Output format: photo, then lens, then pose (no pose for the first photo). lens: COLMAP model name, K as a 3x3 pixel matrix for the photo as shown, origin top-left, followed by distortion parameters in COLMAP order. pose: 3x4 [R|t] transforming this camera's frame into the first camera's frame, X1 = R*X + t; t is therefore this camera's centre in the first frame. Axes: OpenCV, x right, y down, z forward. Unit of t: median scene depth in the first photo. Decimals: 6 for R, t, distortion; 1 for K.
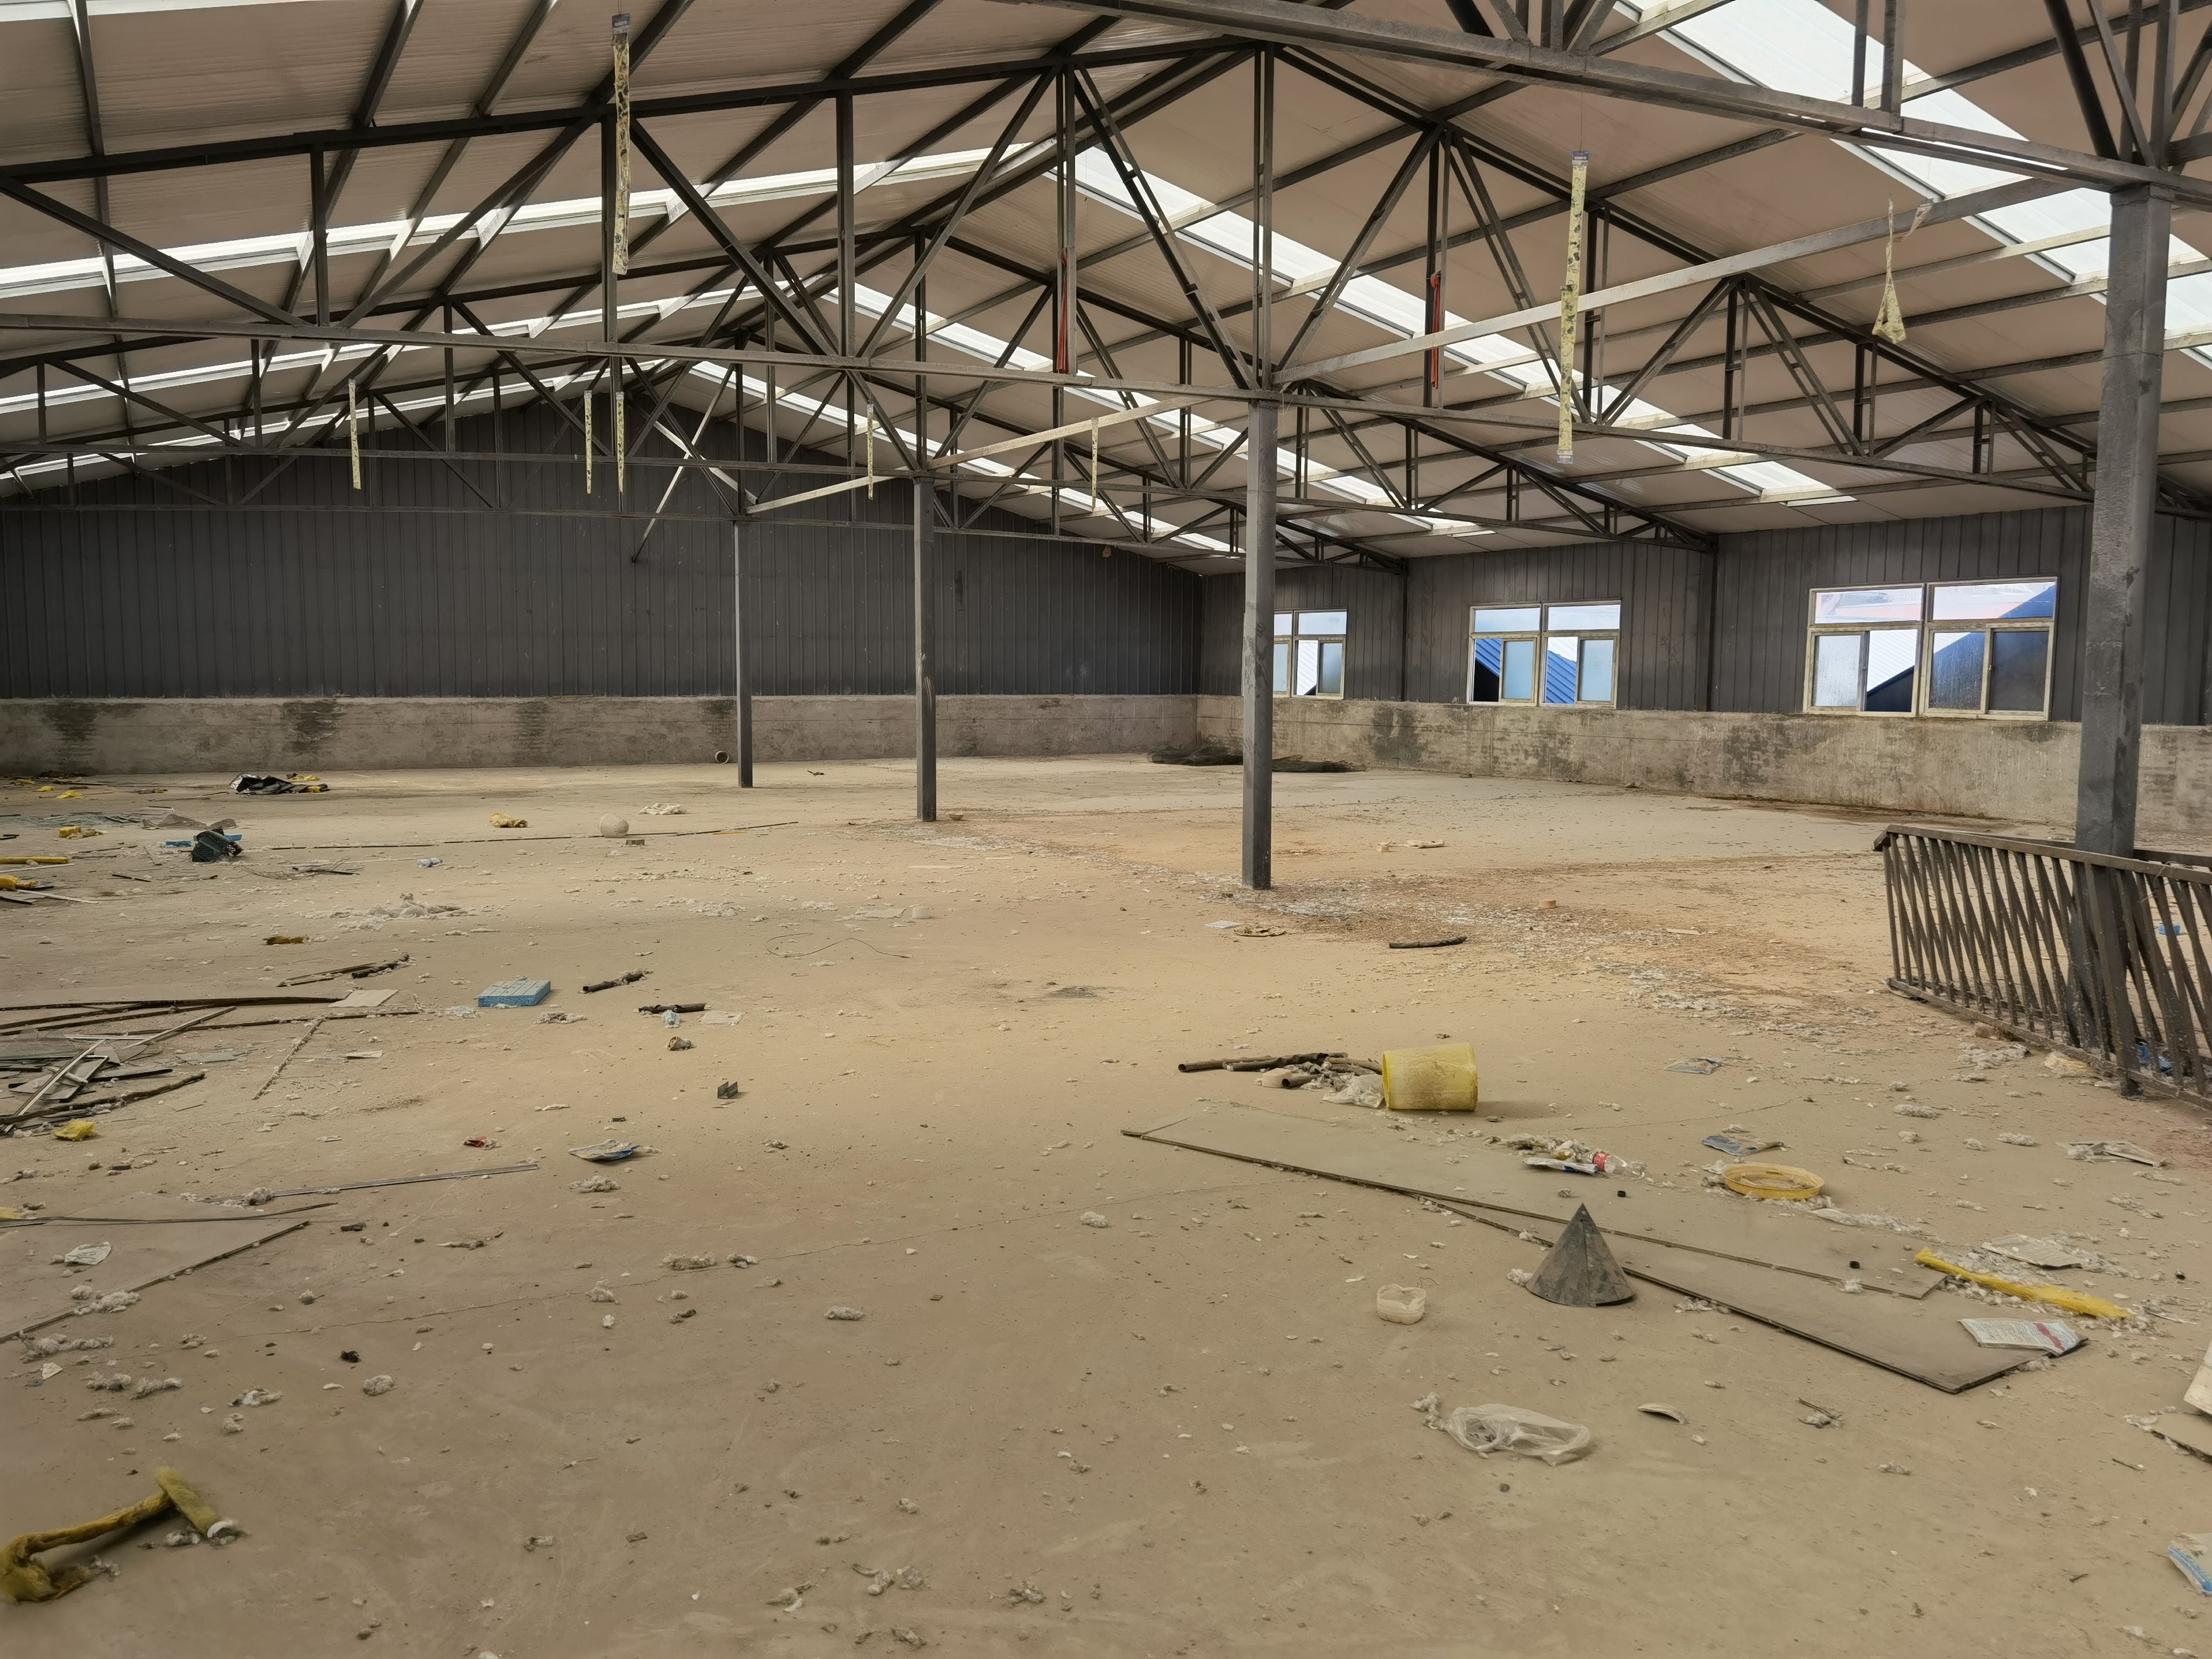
lens RADIAL K [[1744.8, 0, 1120.9], [0, 1744.8, 831.9], [0, 0, 1]] dist [0.025143, 0.000851]
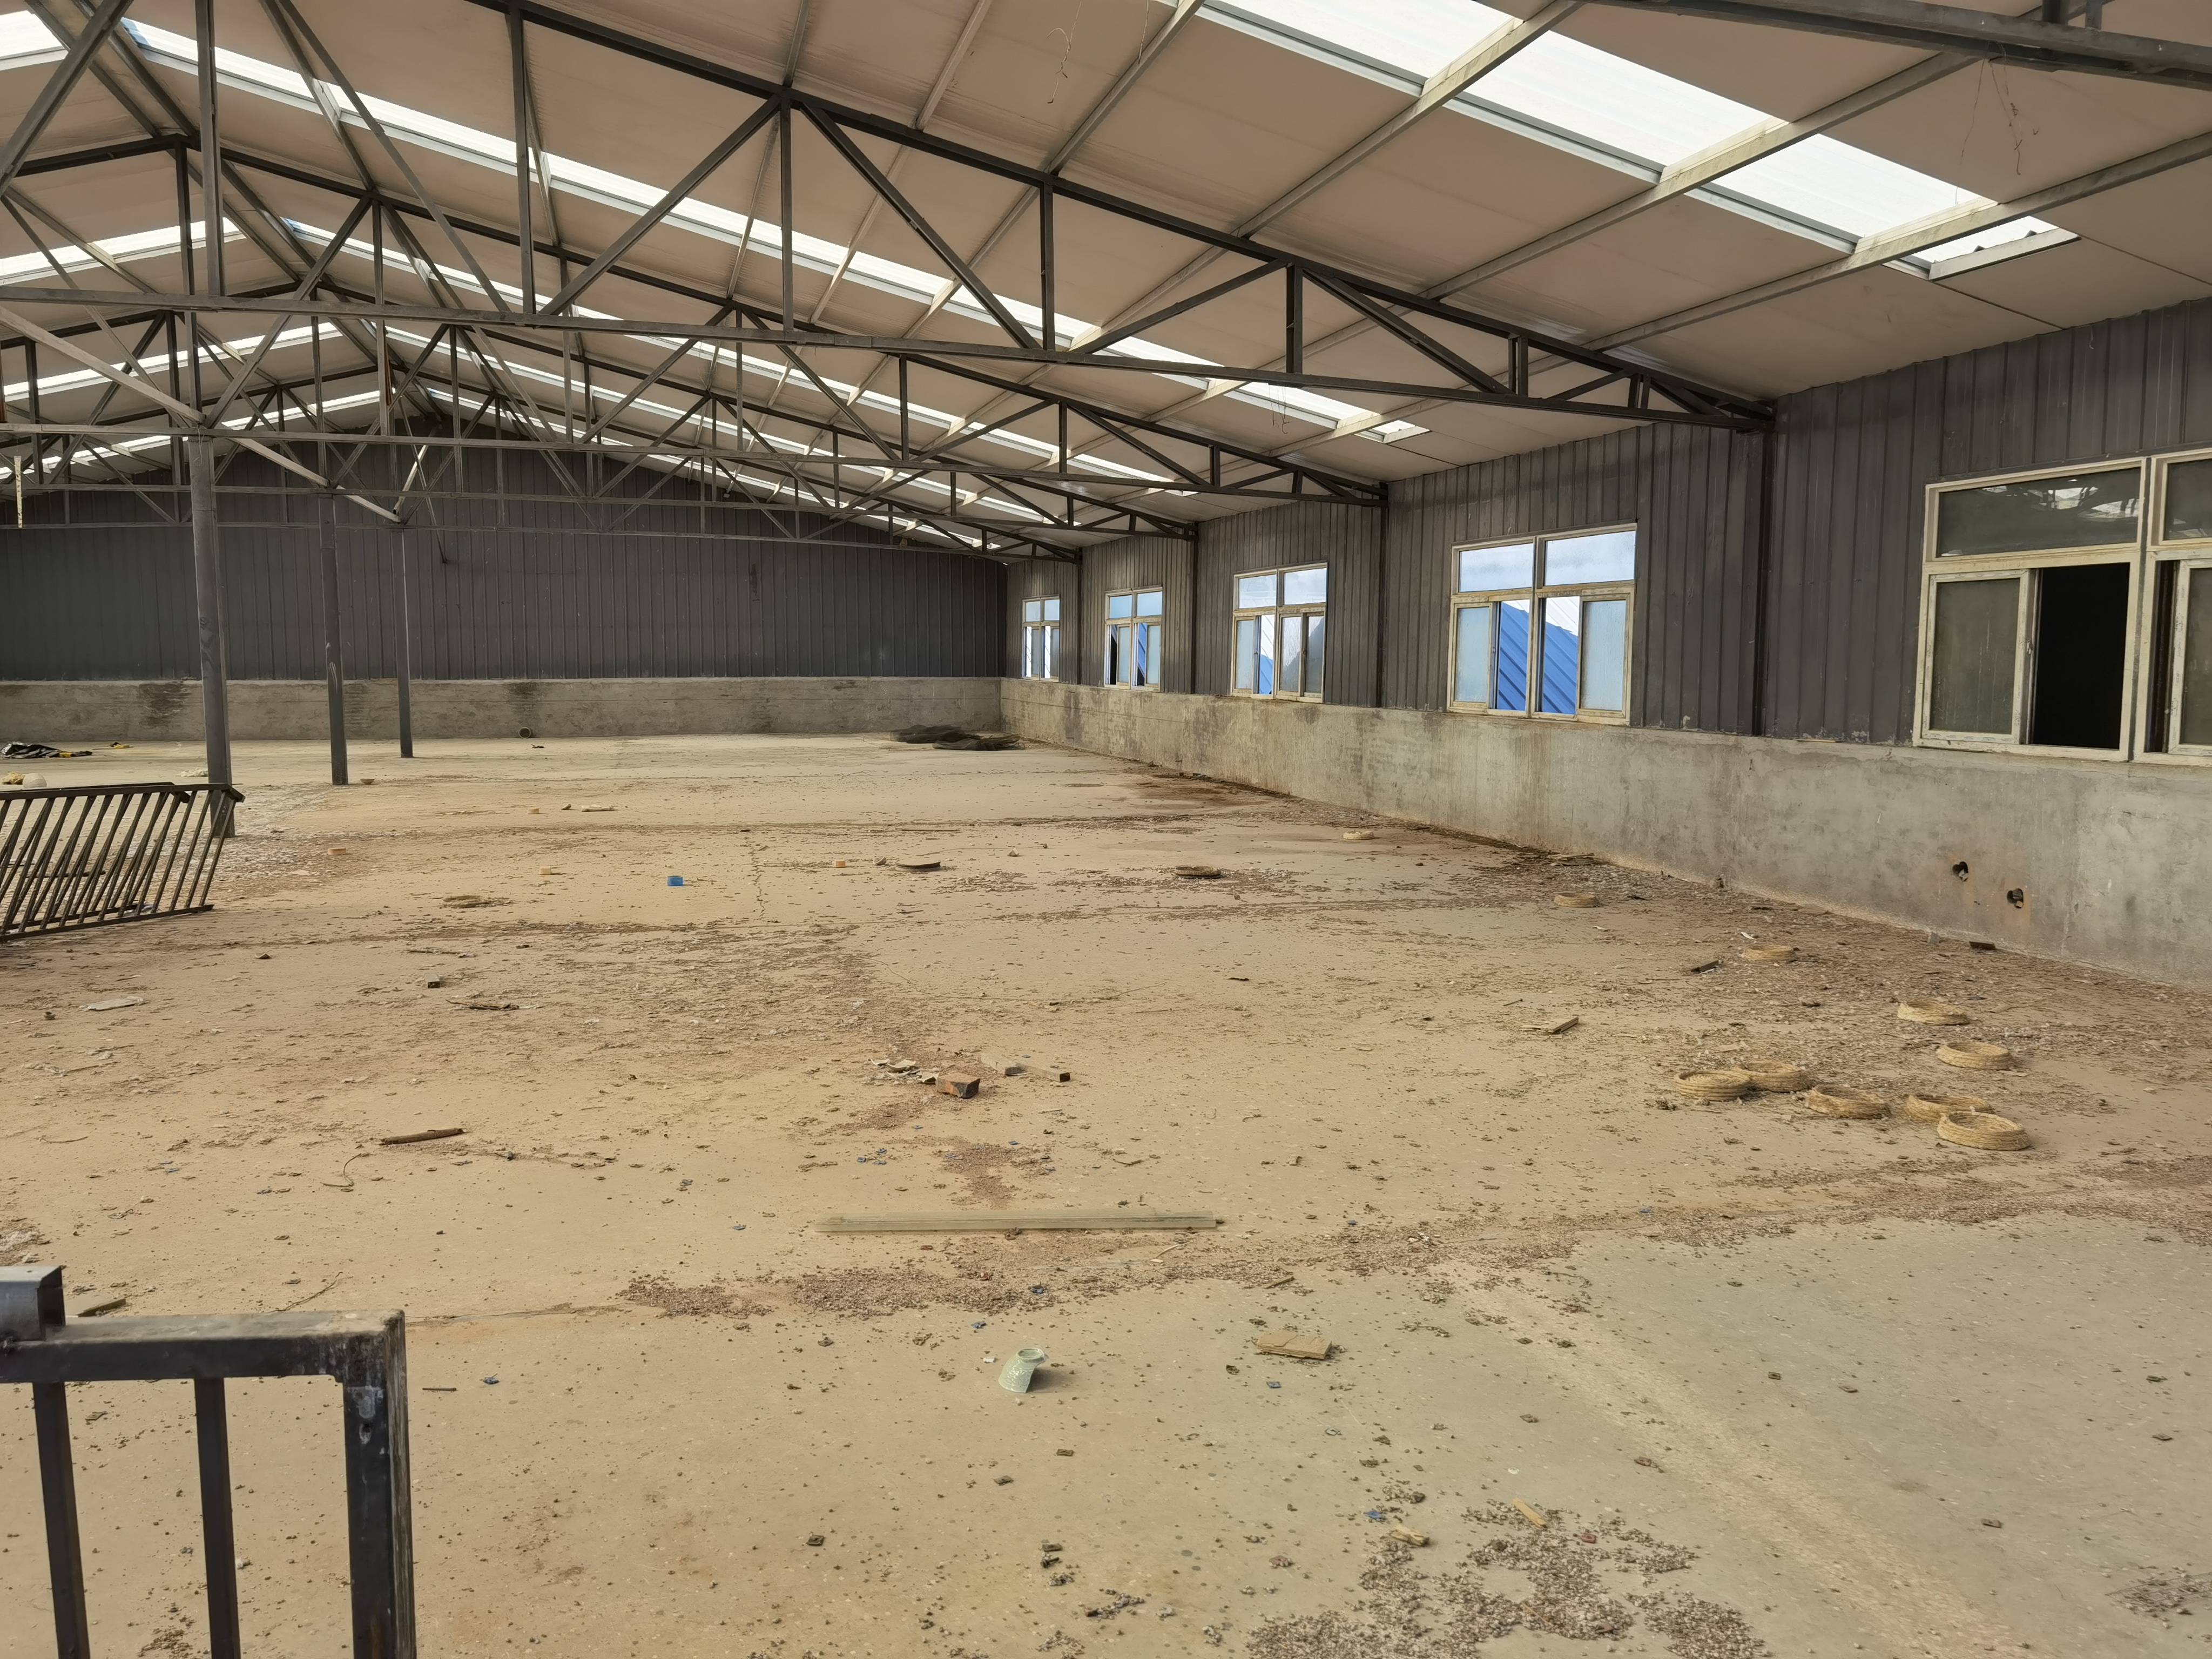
lens RADIAL K [[1744.8, 0, 1102.7], [0, 1744.8, 825.7], [0, 0, 1]] dist [0.025143, 0.000851]
pose [[0.971455, 0.018676, -0.236488, 0.422279], [-0.016974, 0.999813, 0.009231, 0.000990], [0.236616, -0.004954, 0.971591, -0.017712]]
